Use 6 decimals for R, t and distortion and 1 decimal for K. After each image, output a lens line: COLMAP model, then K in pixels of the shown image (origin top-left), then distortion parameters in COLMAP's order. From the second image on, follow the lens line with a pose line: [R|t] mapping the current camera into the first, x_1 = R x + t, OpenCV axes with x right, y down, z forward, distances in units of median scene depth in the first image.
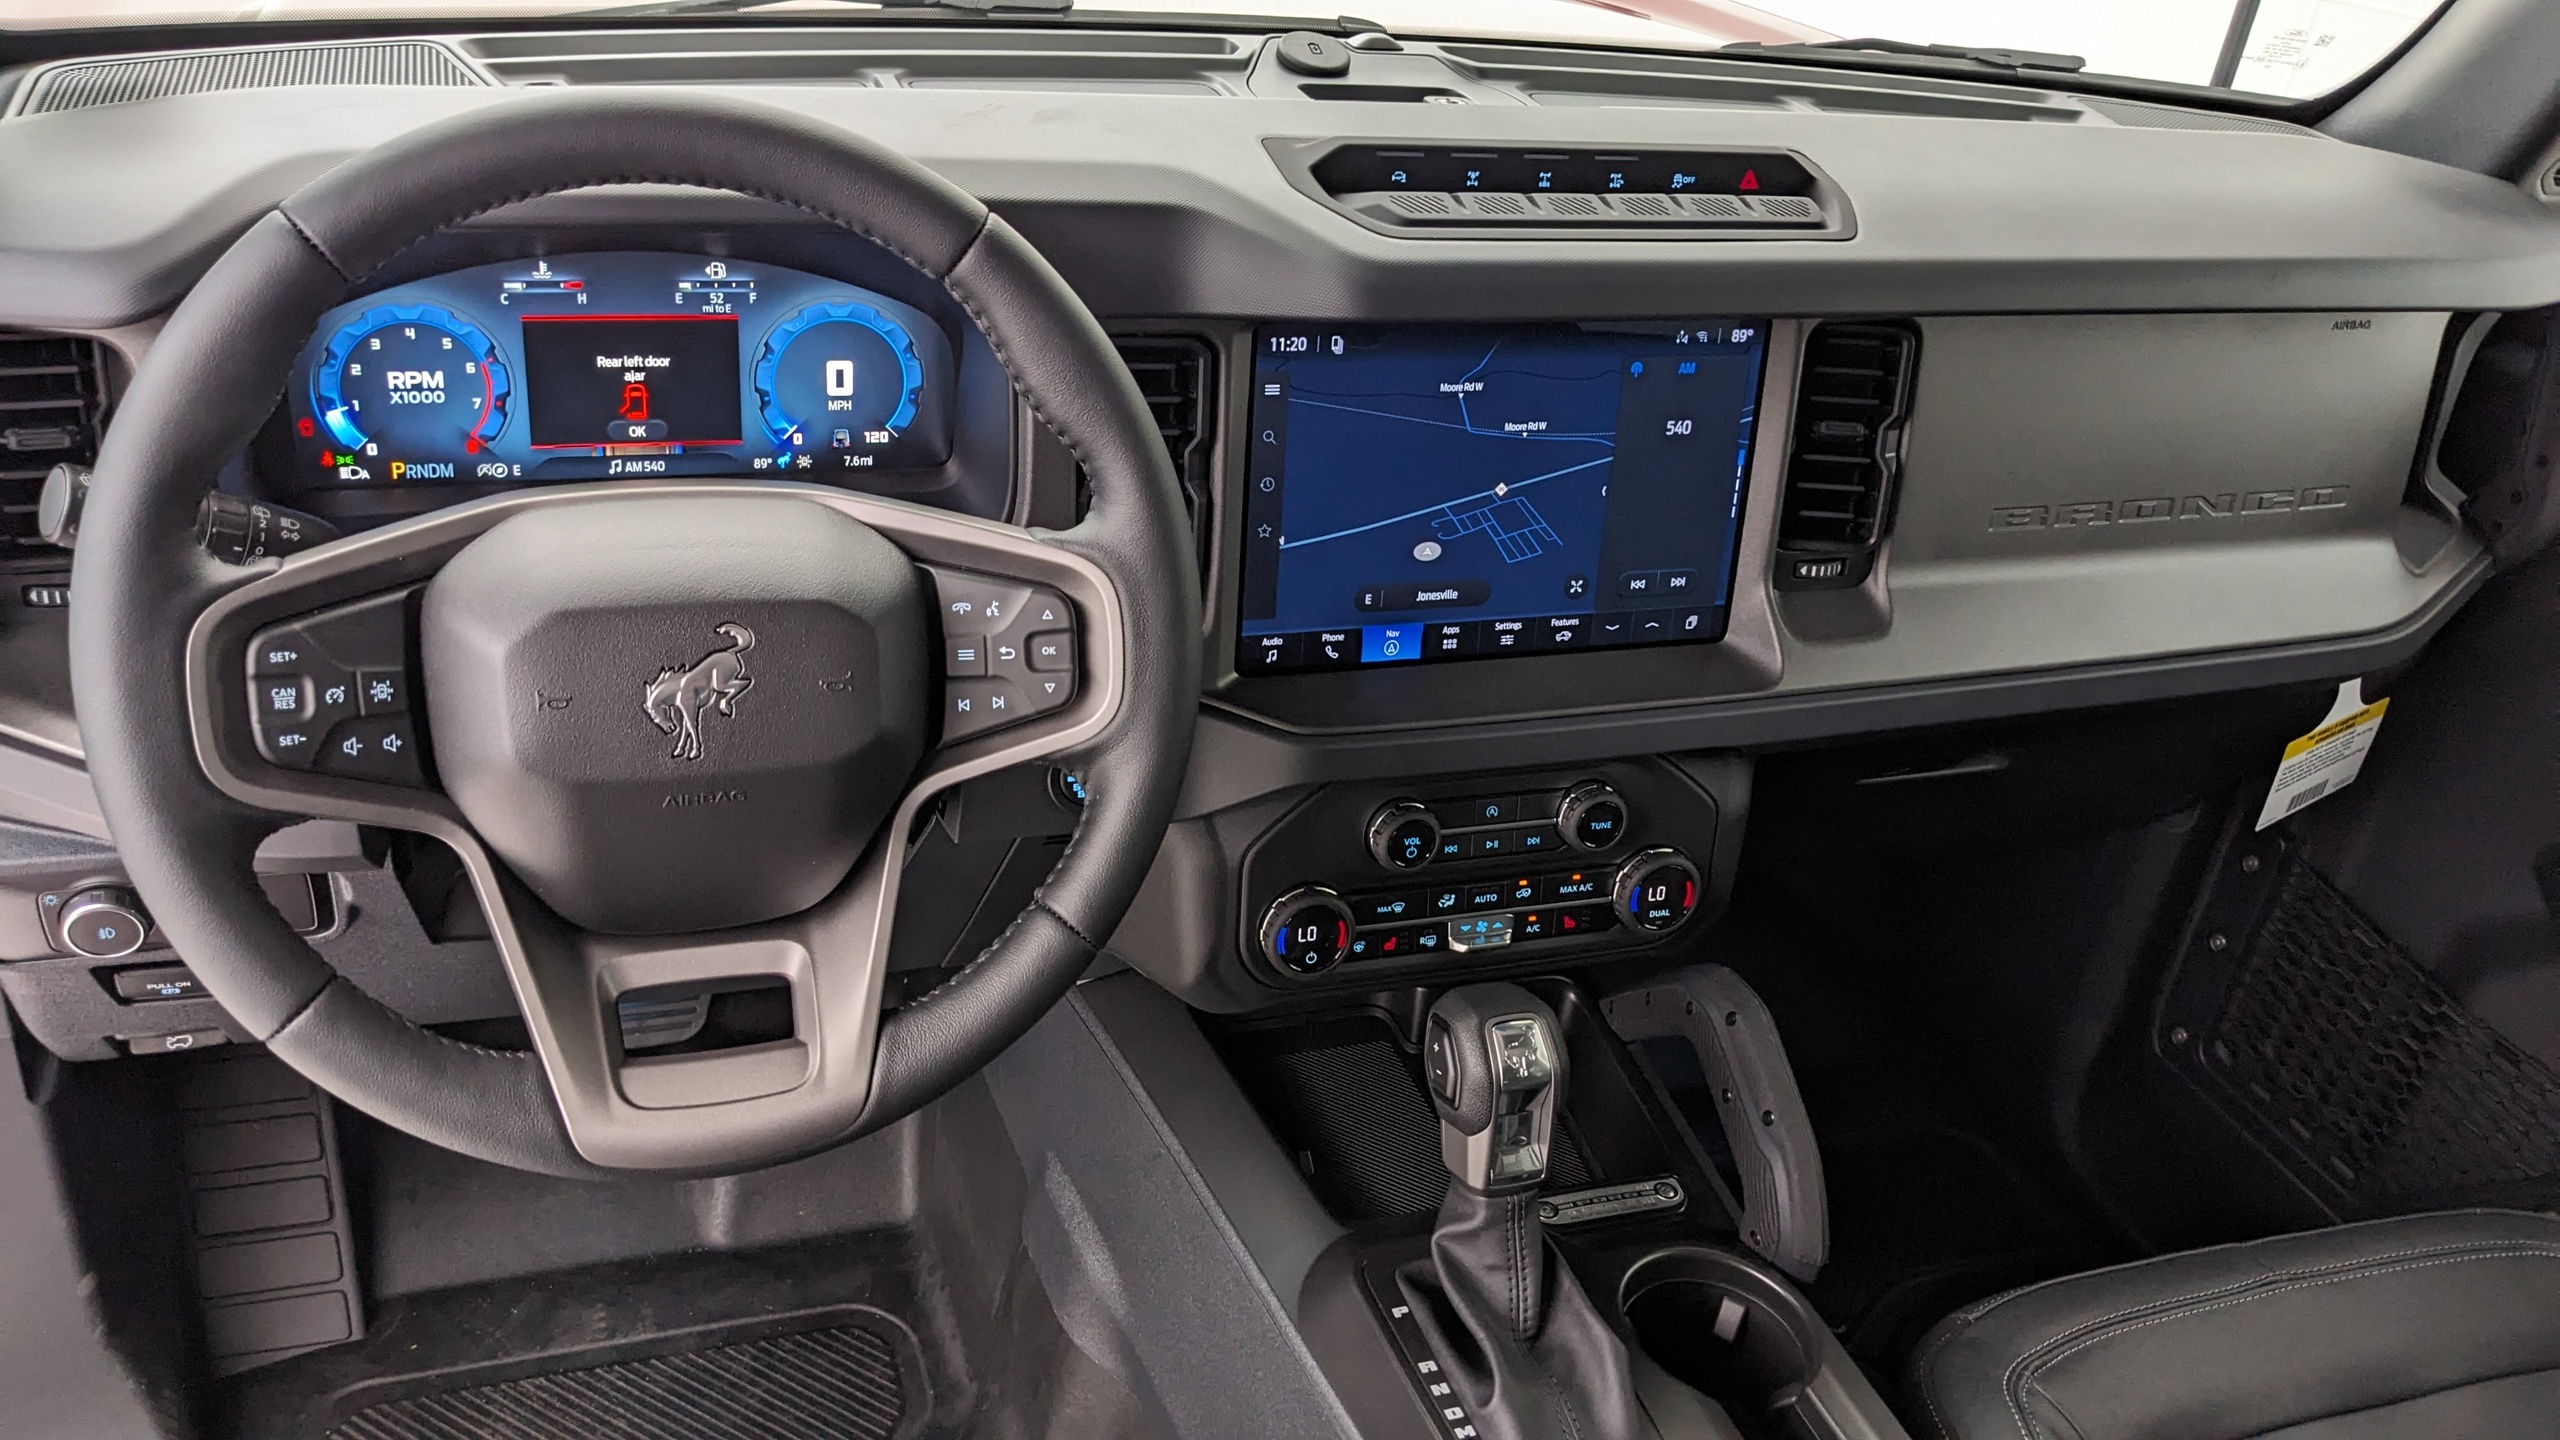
lens RADIAL K [[2087.7, 0, 1216.0], [0, 2087.7, 716.6], [0, 0, 1]] dist [0.057584, -0.116631]
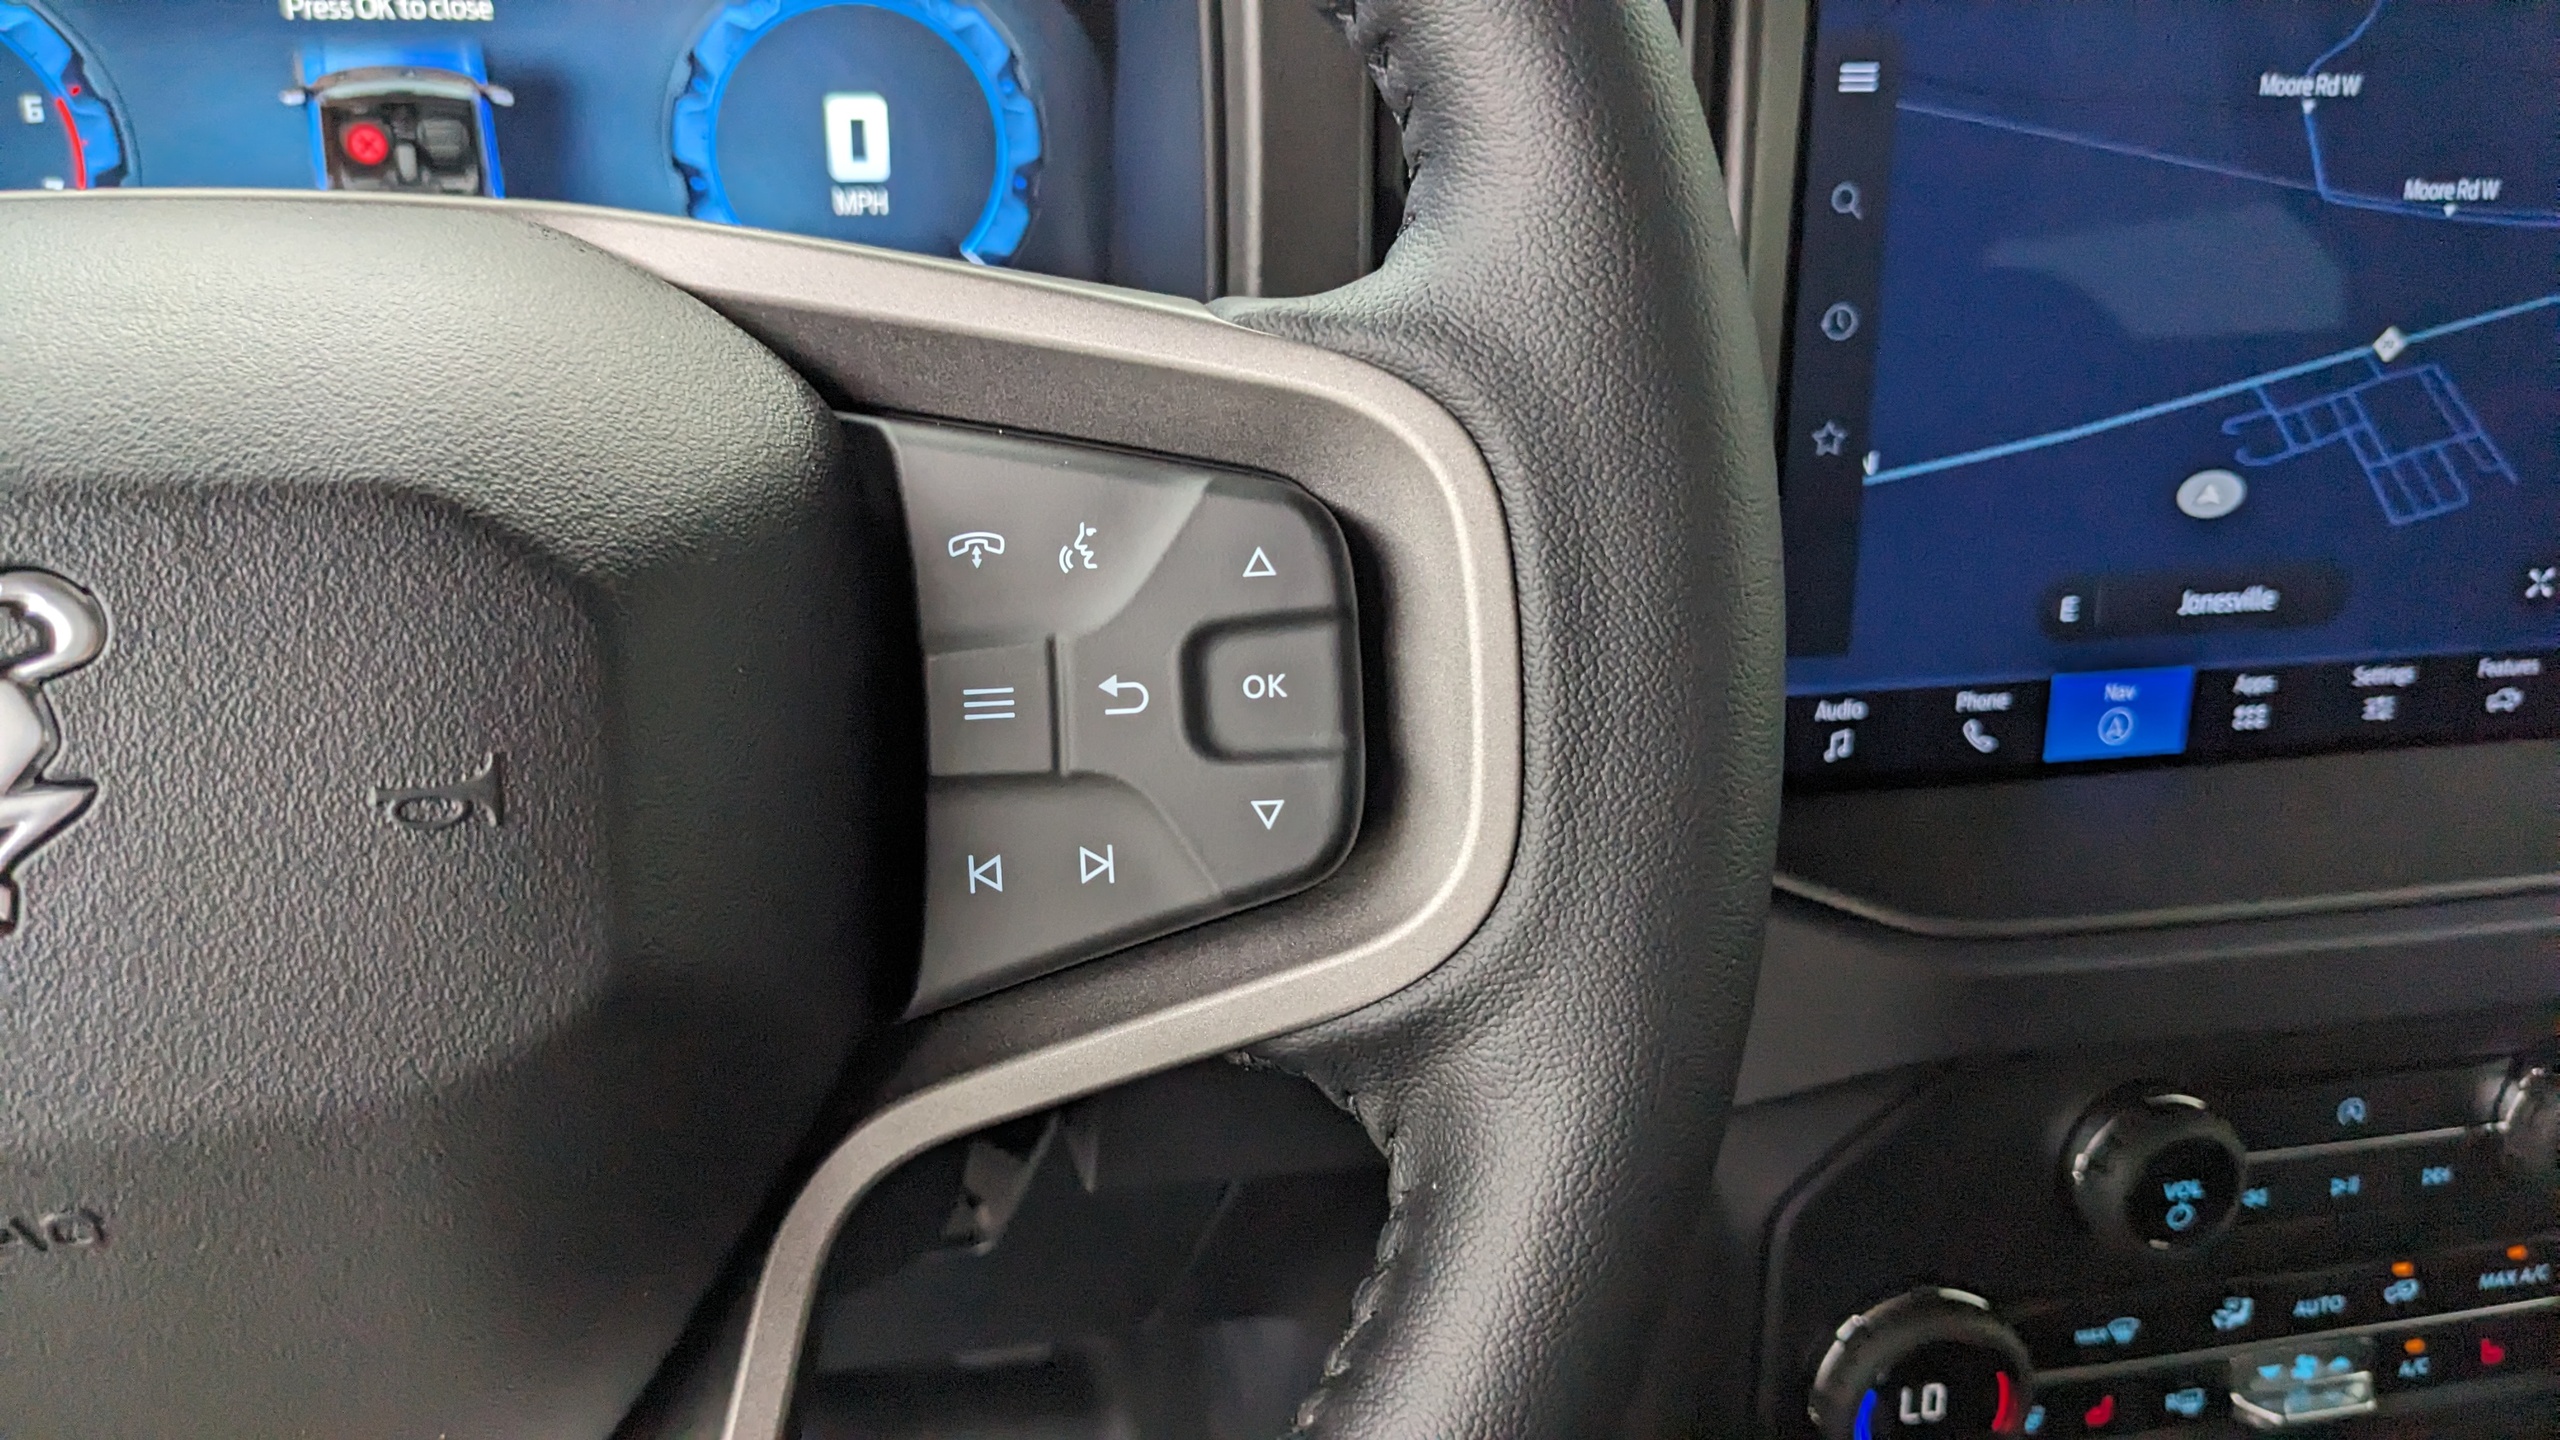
lens RADIAL K [[2087.7, 0, 1301.3], [0, 2087.7, 641.3], [0, 0, 1]] dist [0.057584, -0.116631]
pose [[0.993709, -0.010466, -0.111499, -0.035751], [-0.000841, 0.994898, -0.100887, -0.007261], [0.111986, 0.100346, 0.988630, 0.599009]]
